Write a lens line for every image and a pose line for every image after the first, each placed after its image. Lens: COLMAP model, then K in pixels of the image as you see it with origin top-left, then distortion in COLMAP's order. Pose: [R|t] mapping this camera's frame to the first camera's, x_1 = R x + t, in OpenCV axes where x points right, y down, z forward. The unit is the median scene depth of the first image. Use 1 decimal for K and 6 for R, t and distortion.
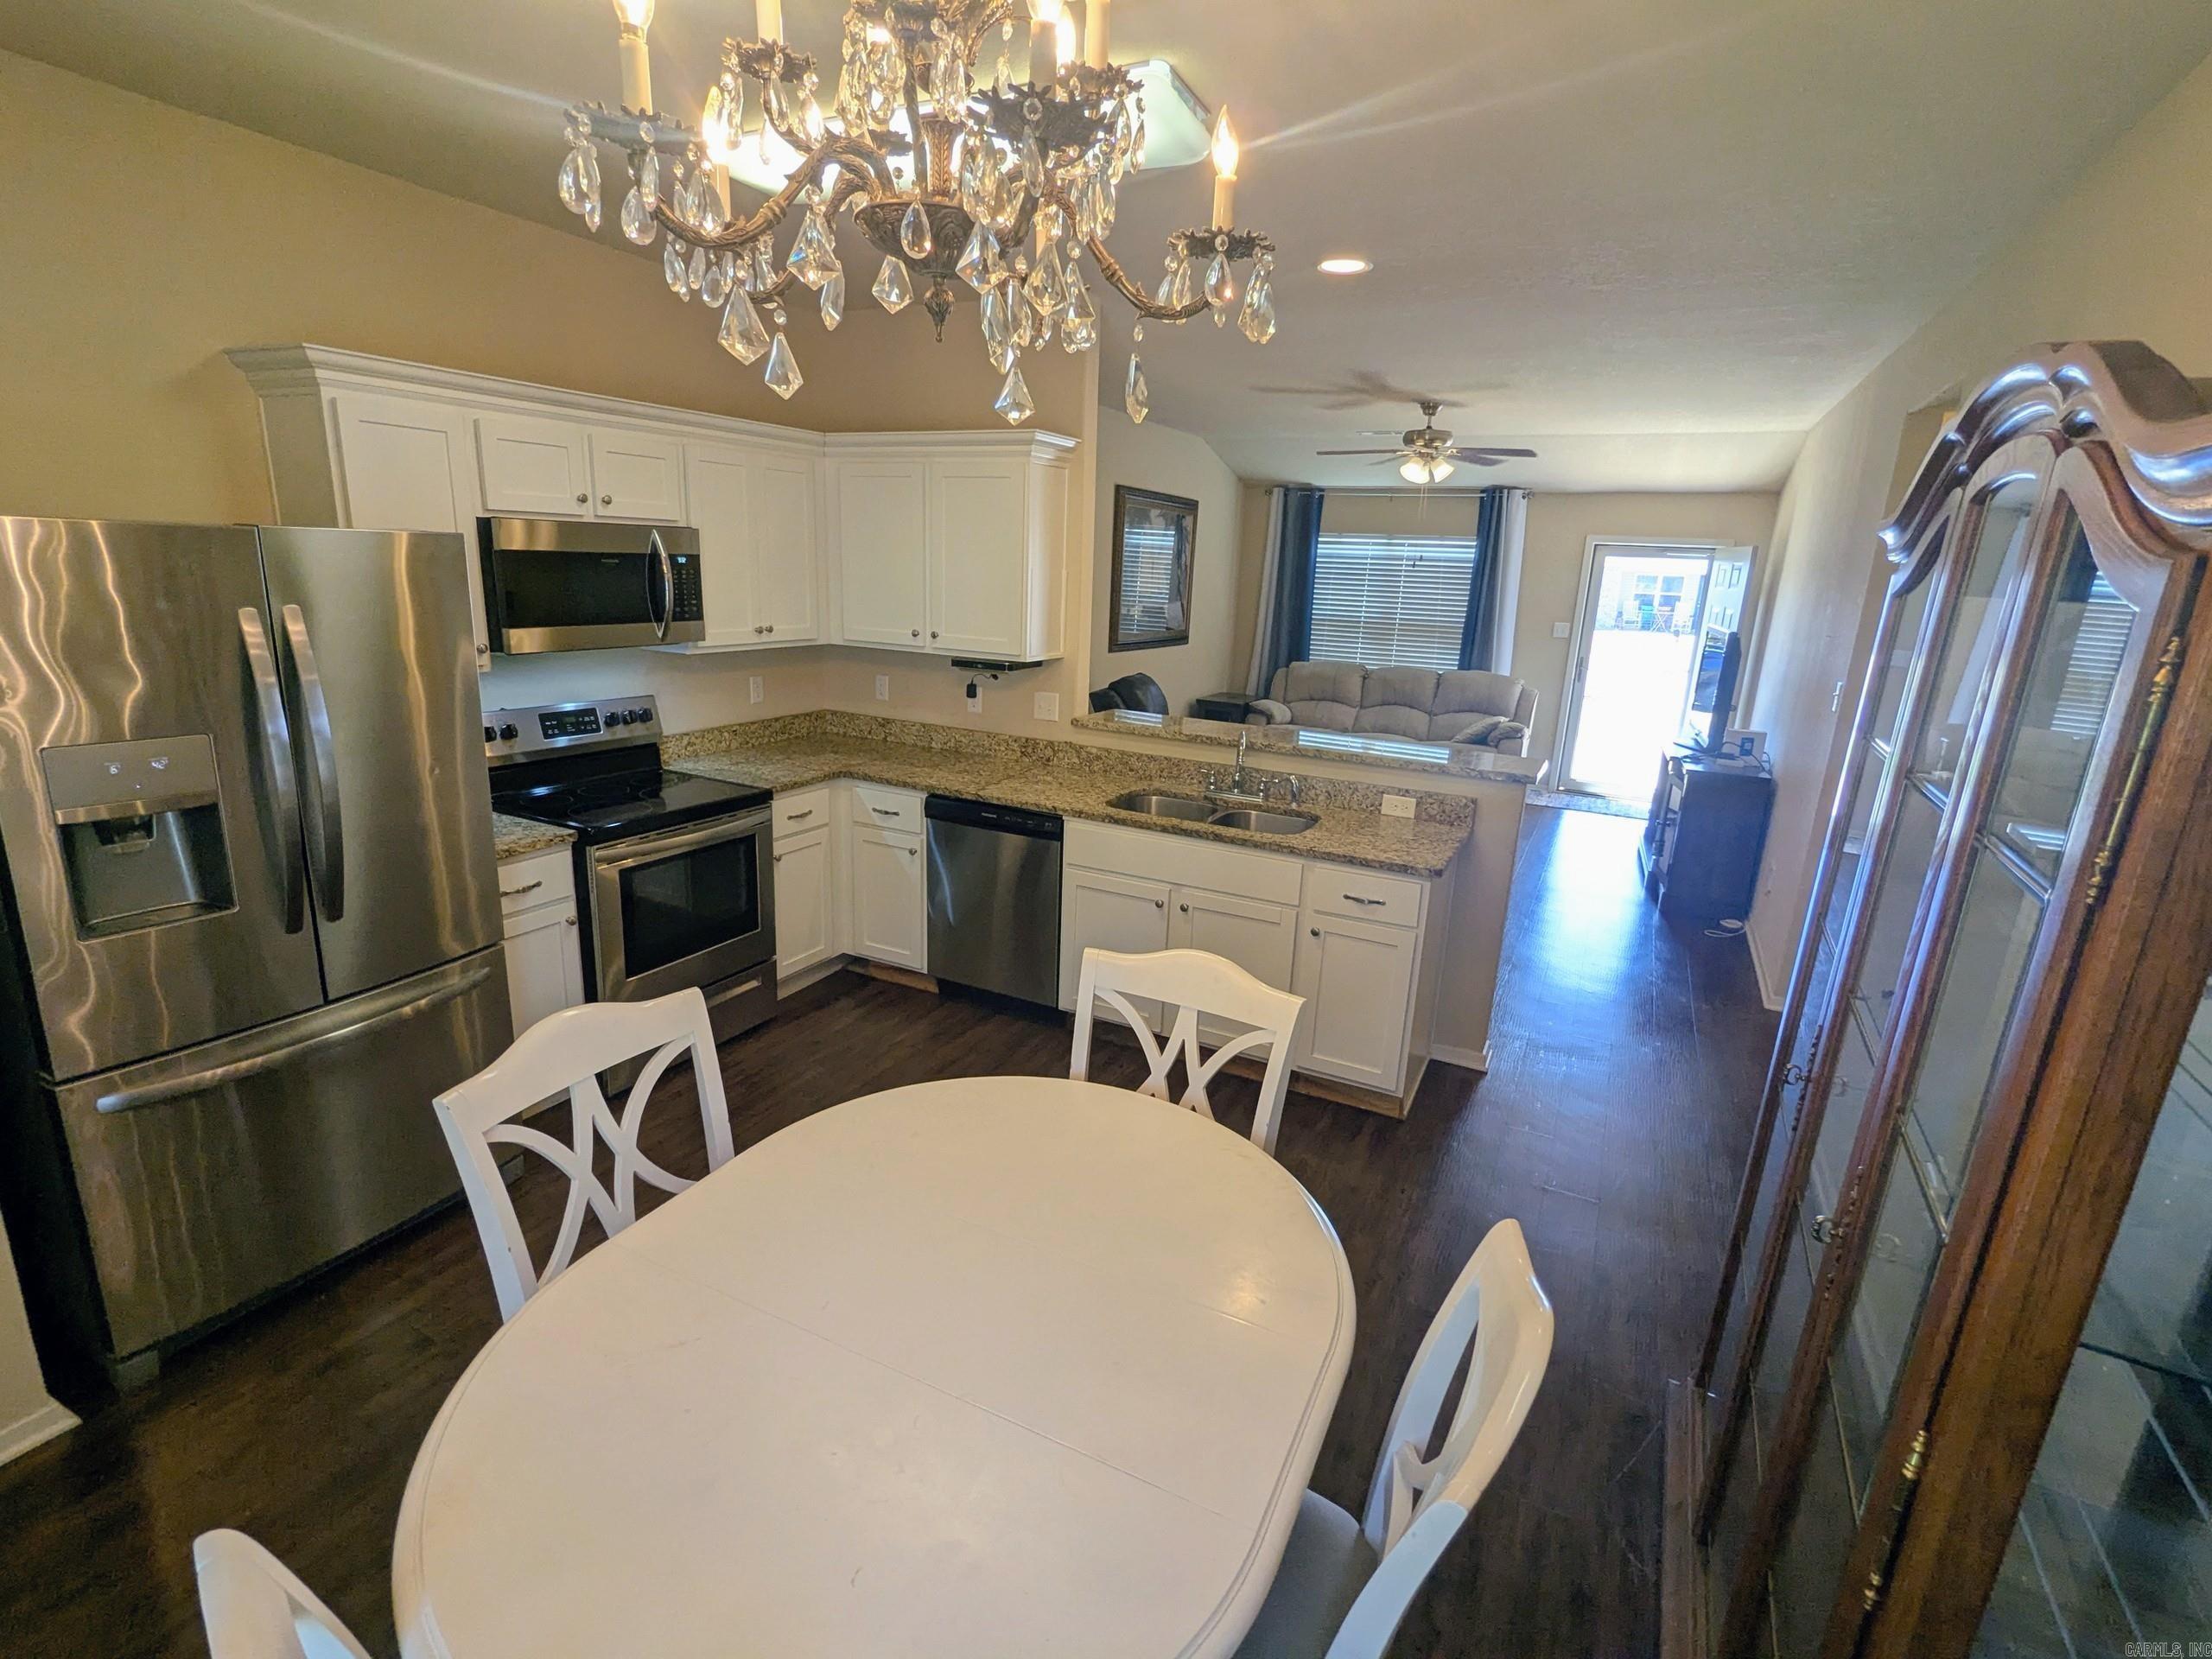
lens RADIAL K [[1036.5, 0, 1106.0], [0, 1036.5, 829.5], [0, 0, 1]] dist [0.001967, 0.000415]
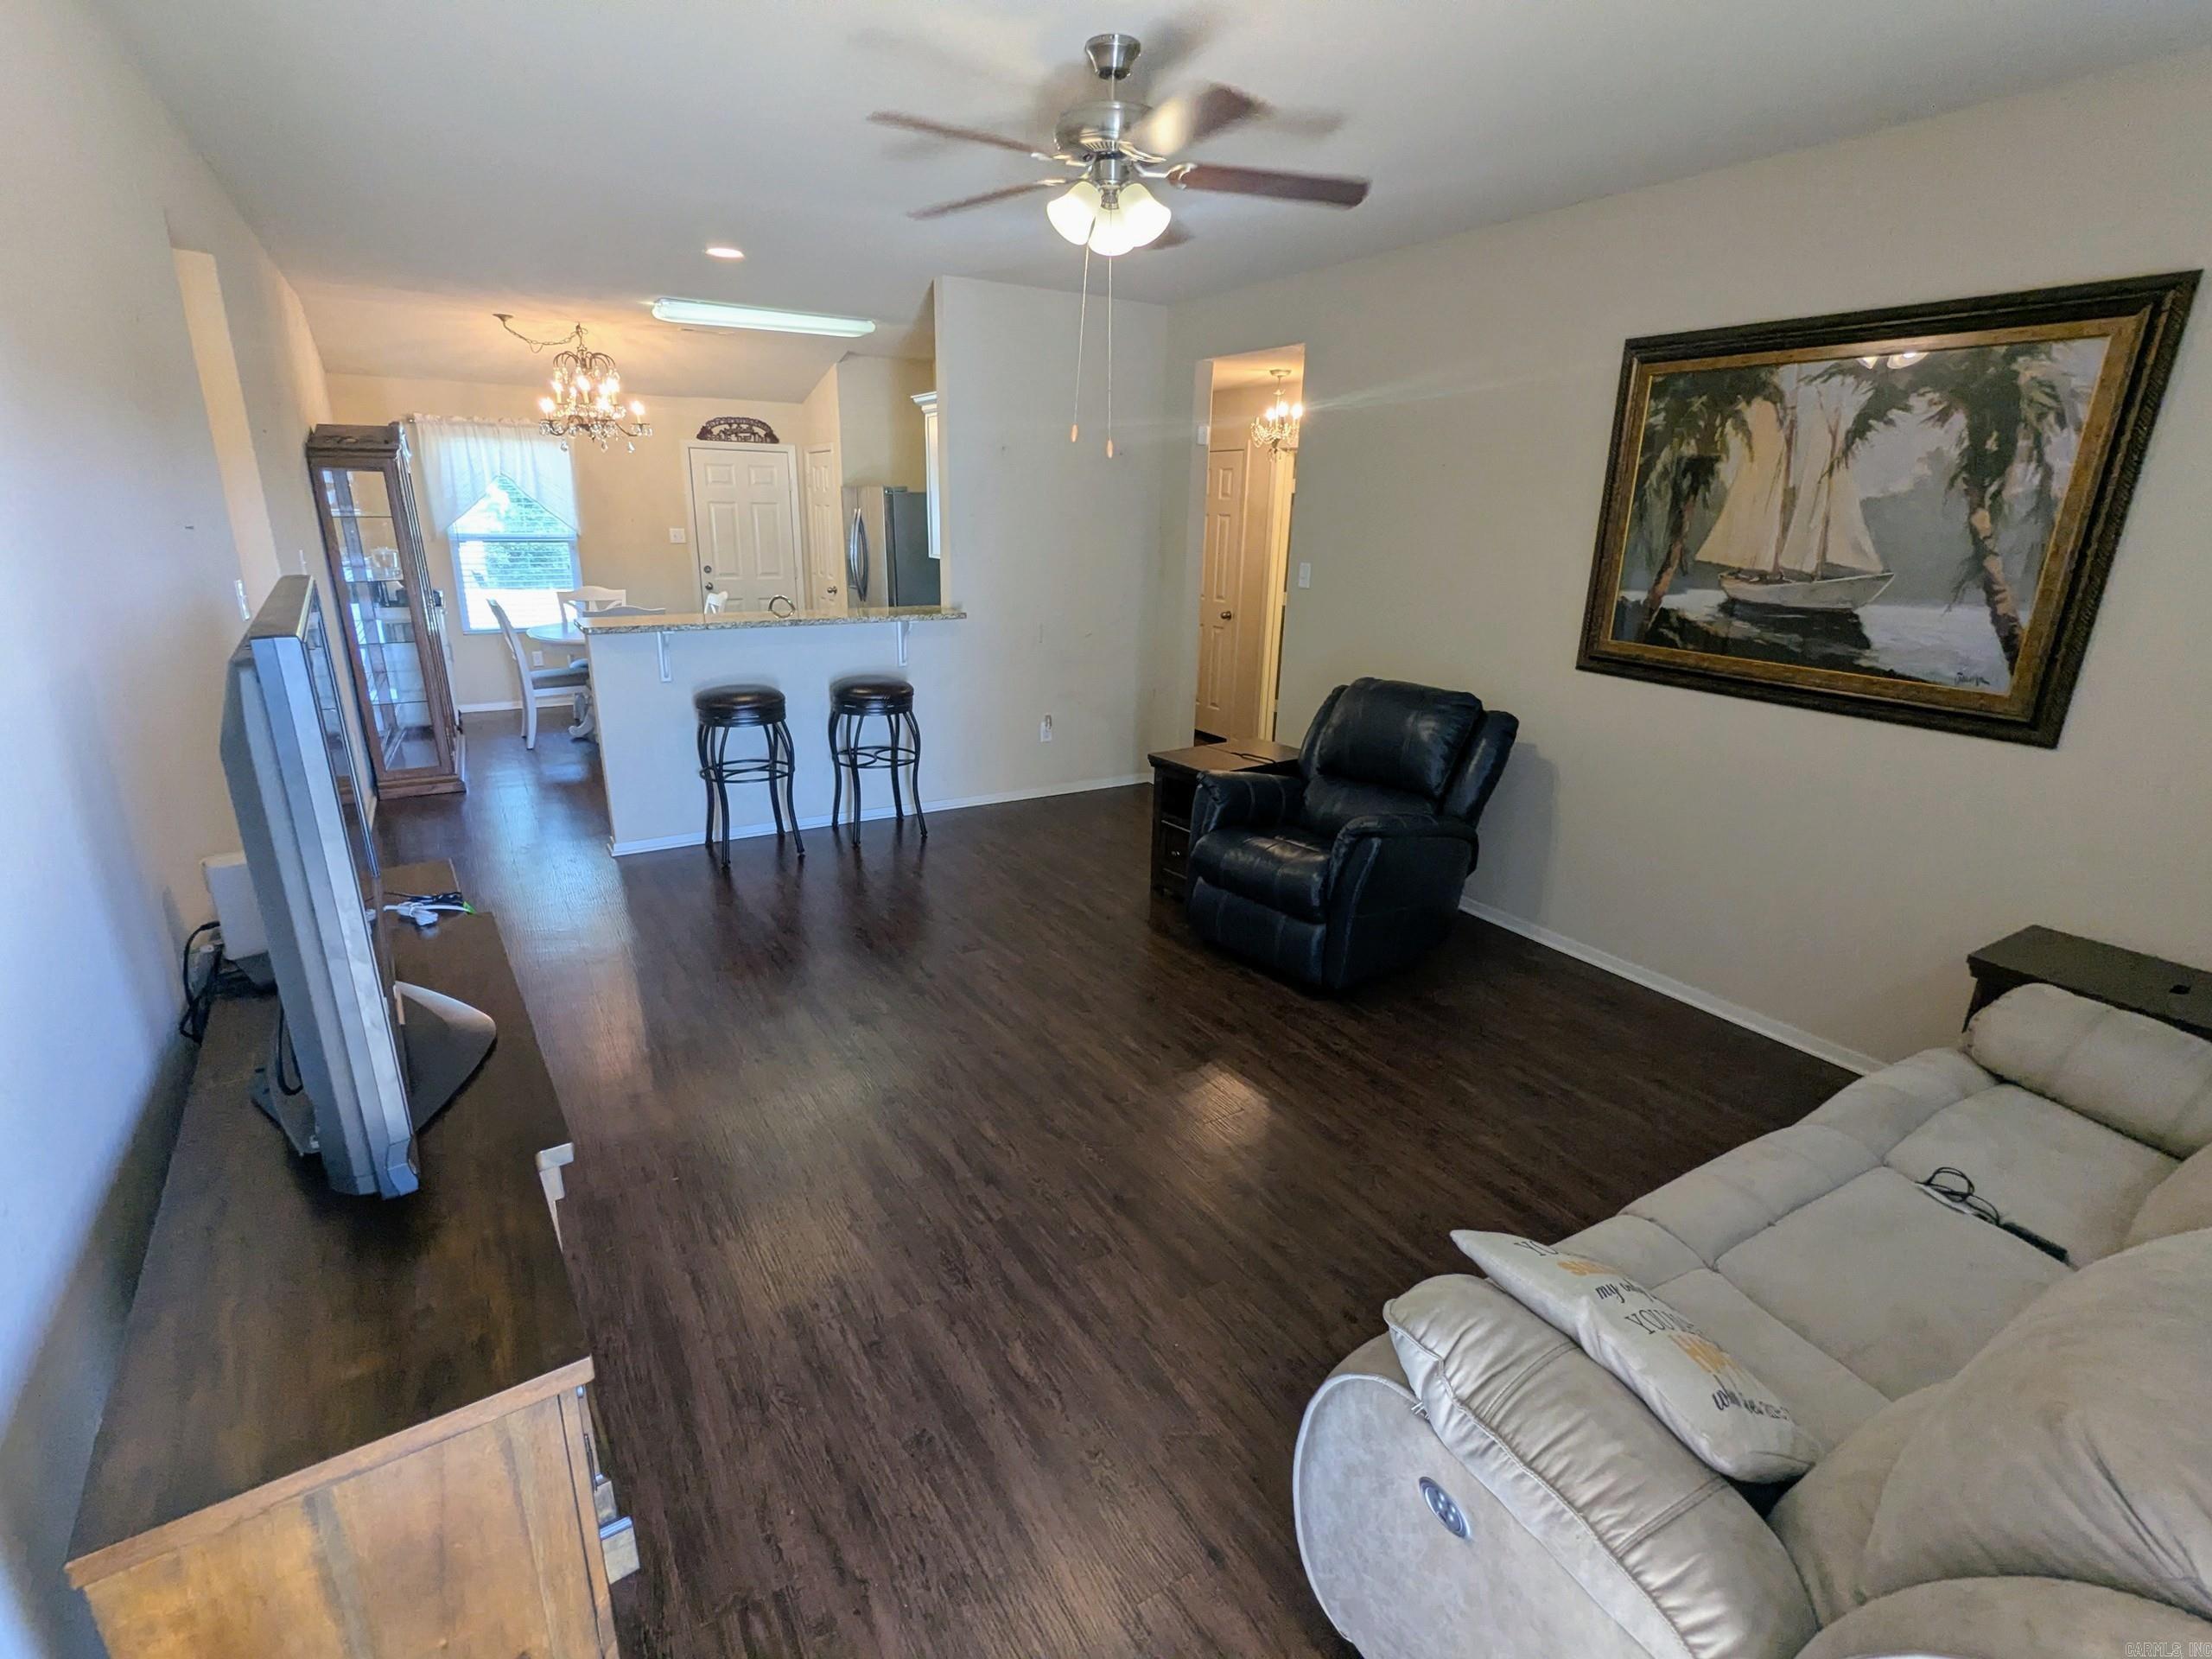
lens RADIAL K [[1057.2, 0, 1106.0], [0, 1057.2, 829.5], [0, 0, 1]] dist [0.001395, 0.000463]
pose [[-0.519547, 0.198862, -0.830978, 1.043193], [-0.258178, 0.890543, 0.374535, -0.417872], [0.814503, 0.409129, -0.411338, 1.860747]]
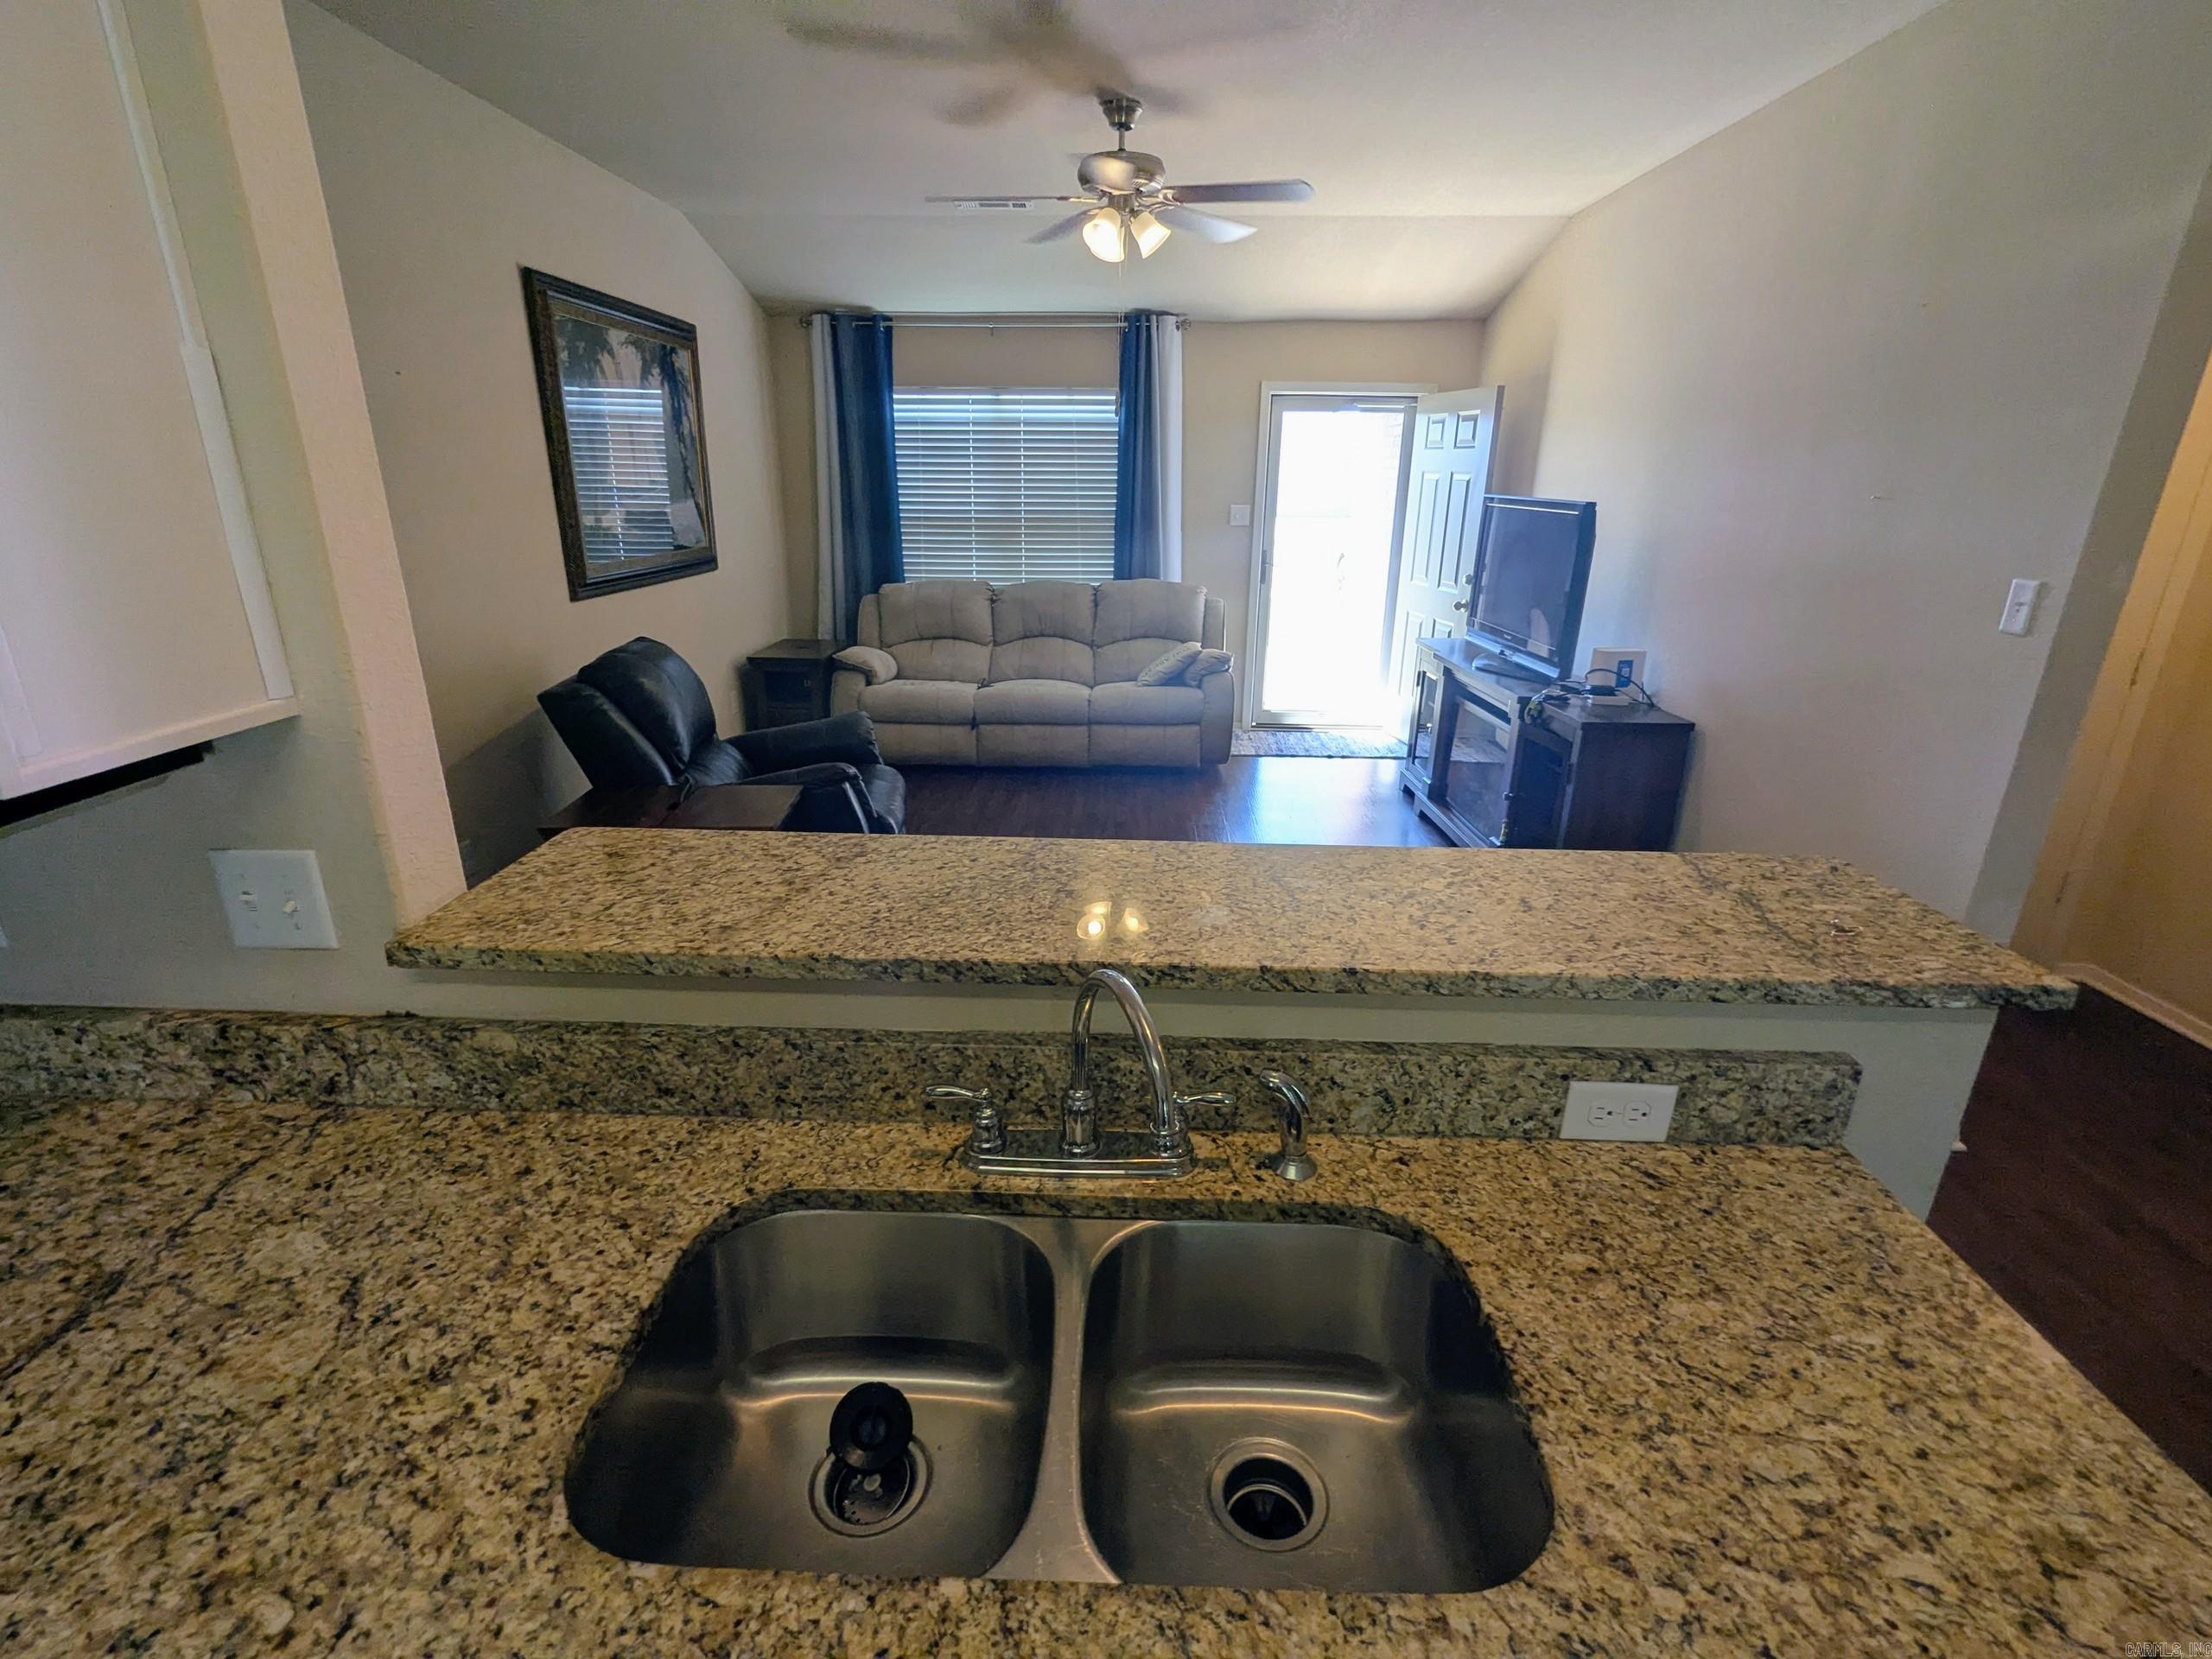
lens RADIAL K [[1042.1, 0, 1101.4], [0, 1042.1, 835.0], [0, 0, 1]] dist [-0.010128, 0.005639]
pose [[0.903808, -0.172305, 0.391717, 0.032409], [0.134926, 0.983408, 0.121260, -0.141465], [-0.406111, -0.056743, 0.912060, 0.690657]]
